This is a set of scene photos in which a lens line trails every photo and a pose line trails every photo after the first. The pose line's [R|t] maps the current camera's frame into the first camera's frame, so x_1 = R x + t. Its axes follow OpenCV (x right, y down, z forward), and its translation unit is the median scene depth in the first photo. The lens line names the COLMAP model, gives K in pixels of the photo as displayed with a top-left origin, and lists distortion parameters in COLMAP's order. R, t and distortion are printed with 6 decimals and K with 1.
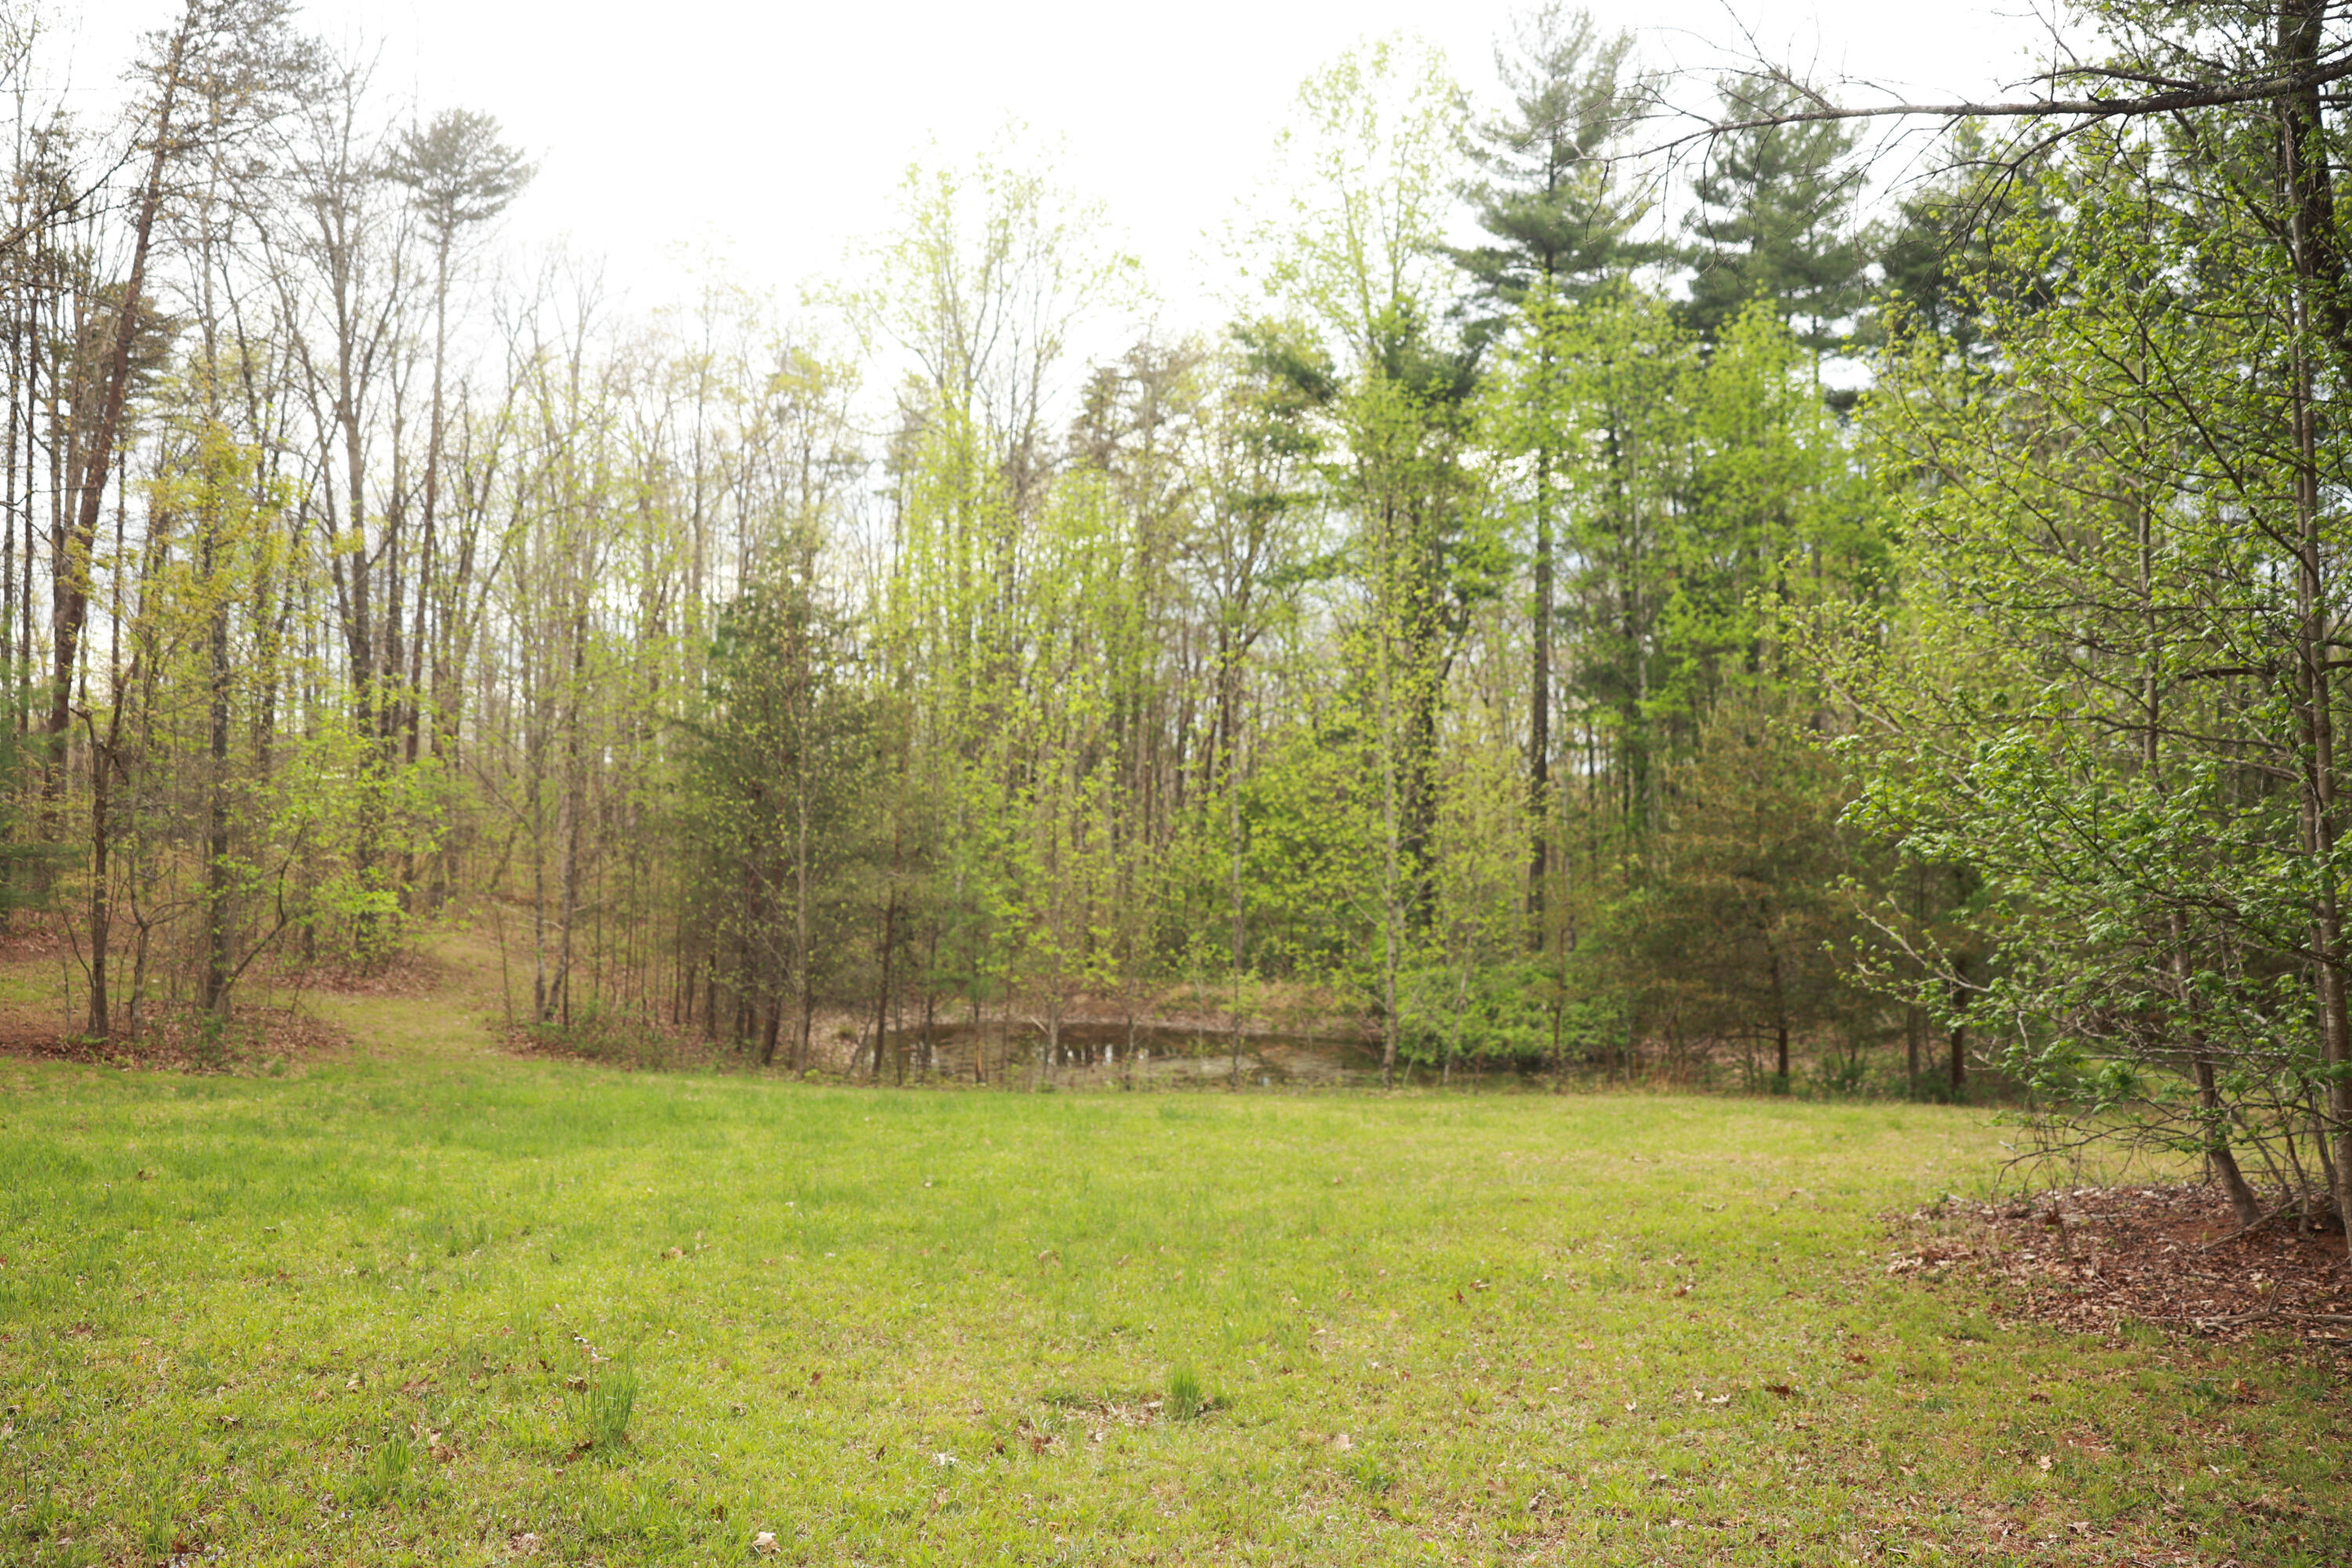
lens RADIAL K [[1918.6, 0, 1176.0], [0, 1918.6, 784.0], [0, 0, 1]] dist [0.002476, 0.000776]
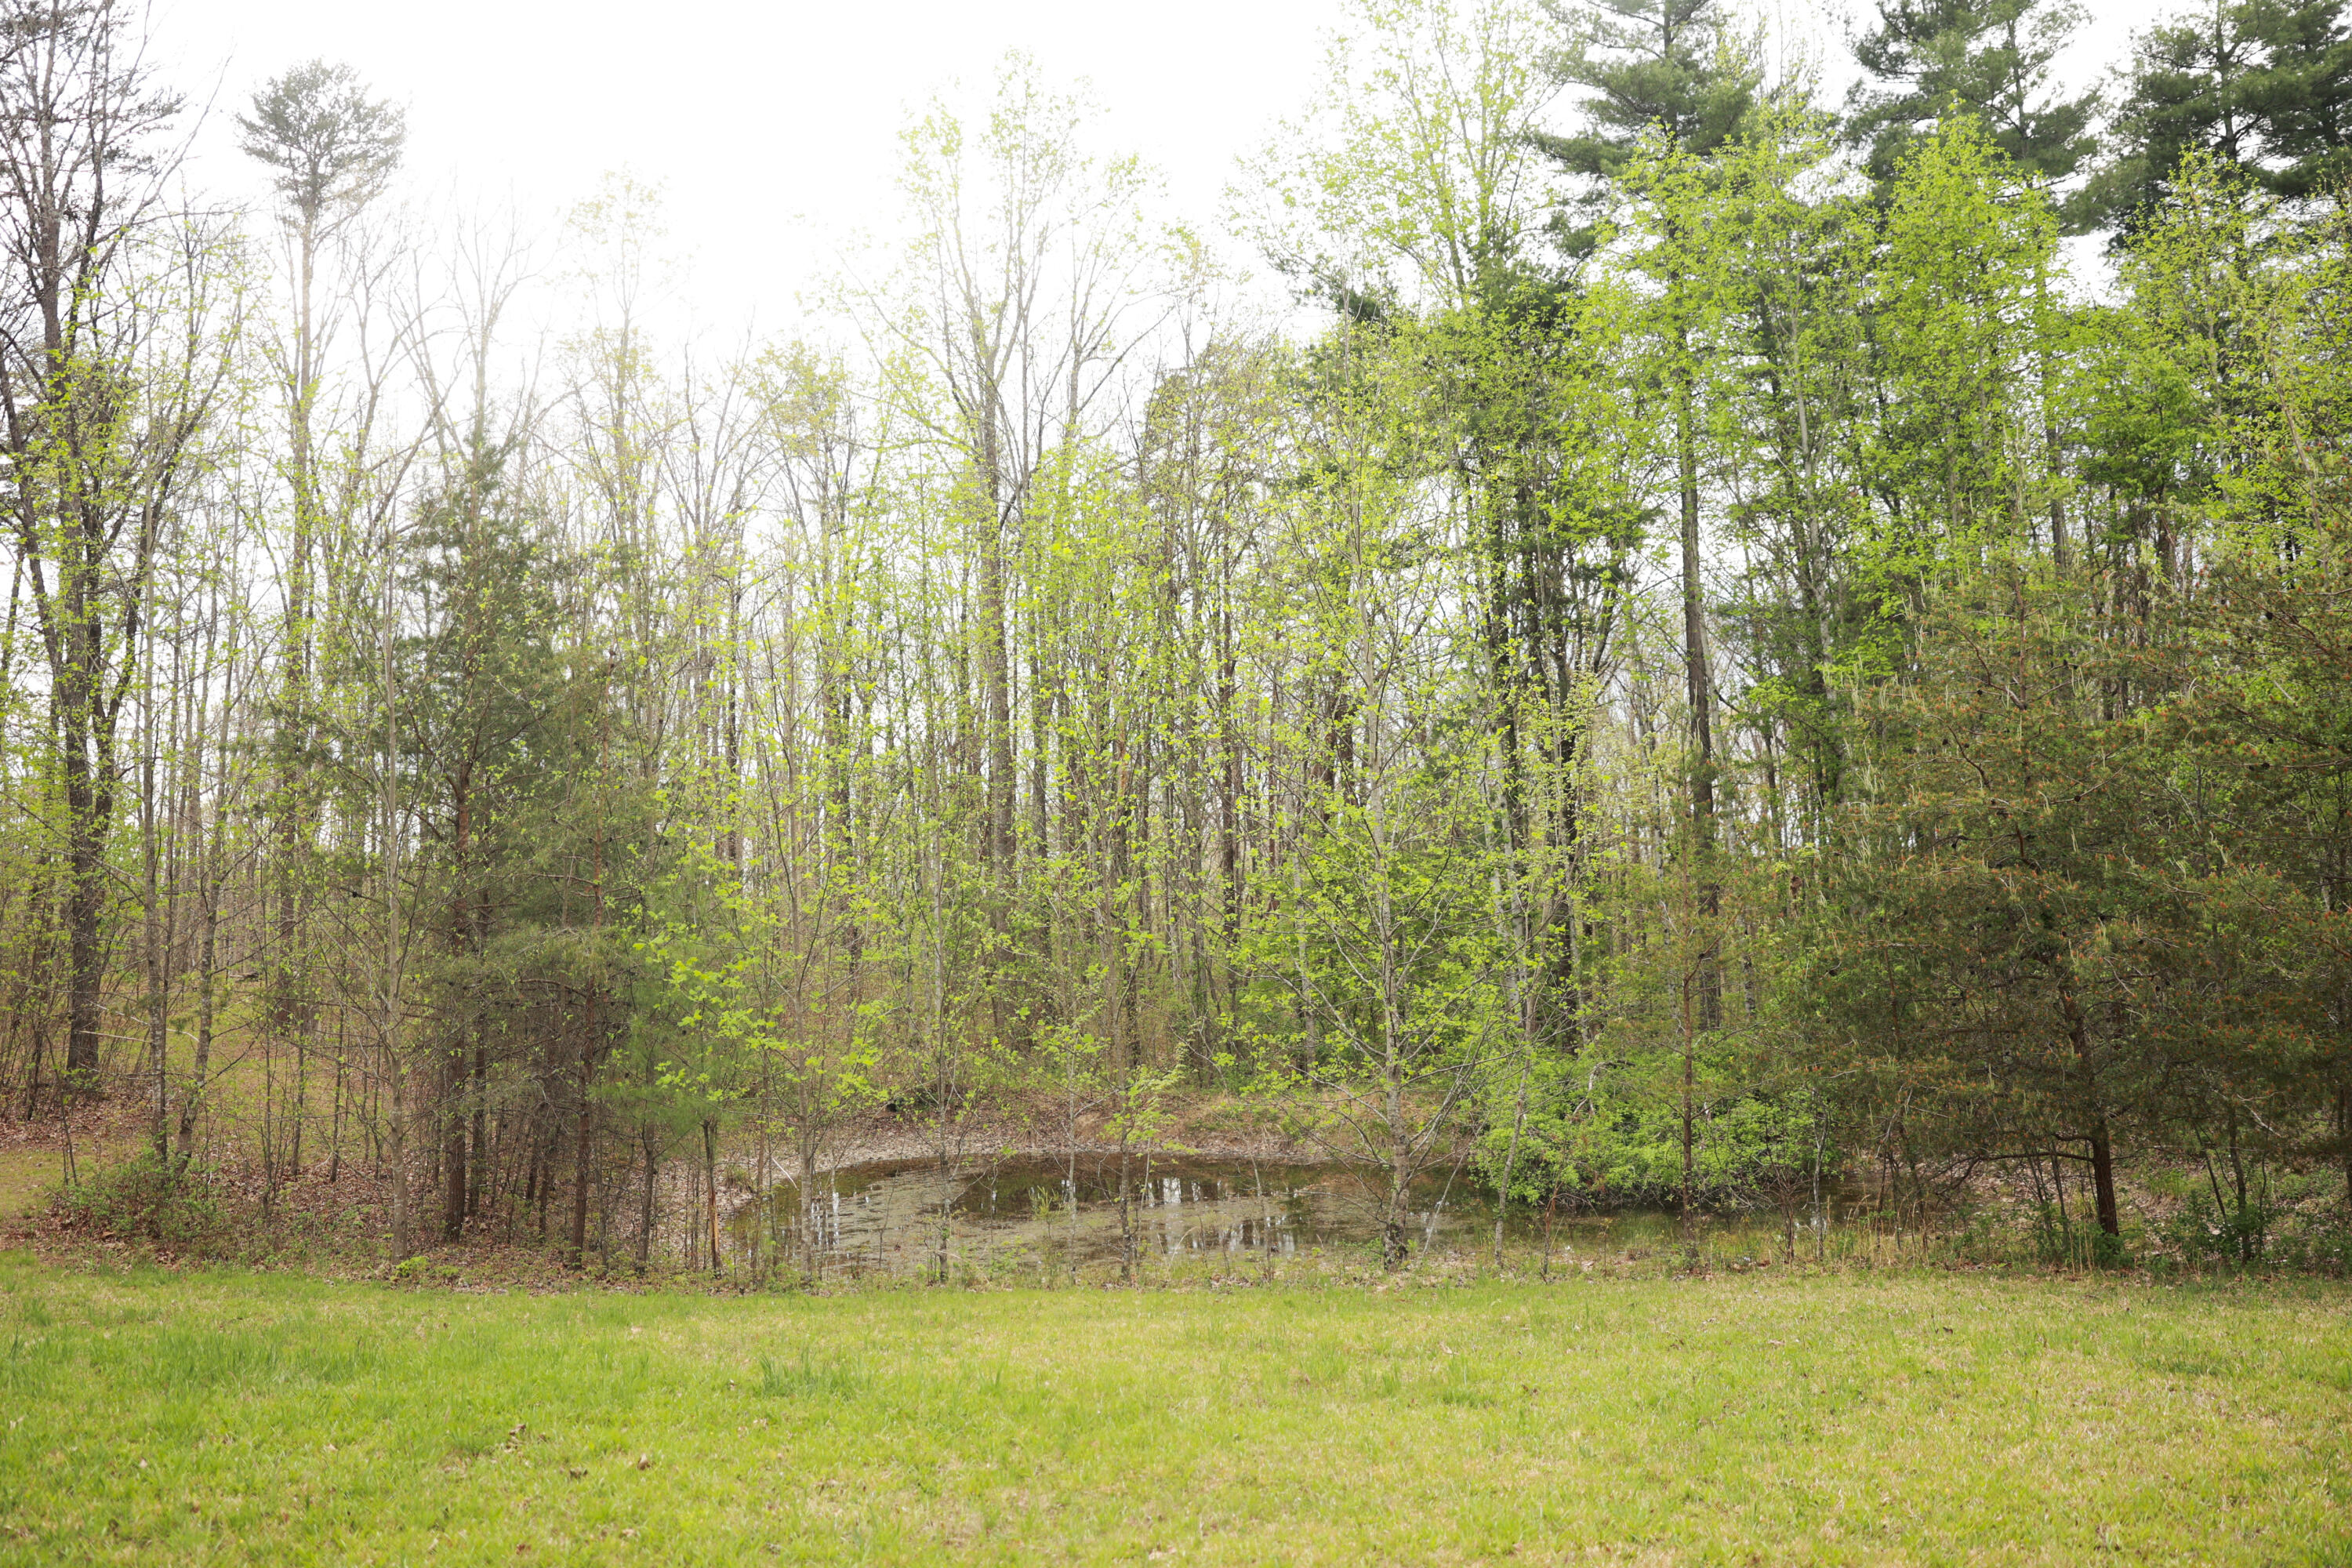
lens RADIAL K [[1848.7, 0, 1176.0], [0, 1848.7, 784.0], [0, 0, 1]] dist [-0.007844, -0.007882]
pose [[0.991700, -0.055499, -0.115982, 0.069884], [0.048092, 0.996679, -0.065708, 0.027979], [0.119244, 0.059585, 0.991075, 0.257352]]
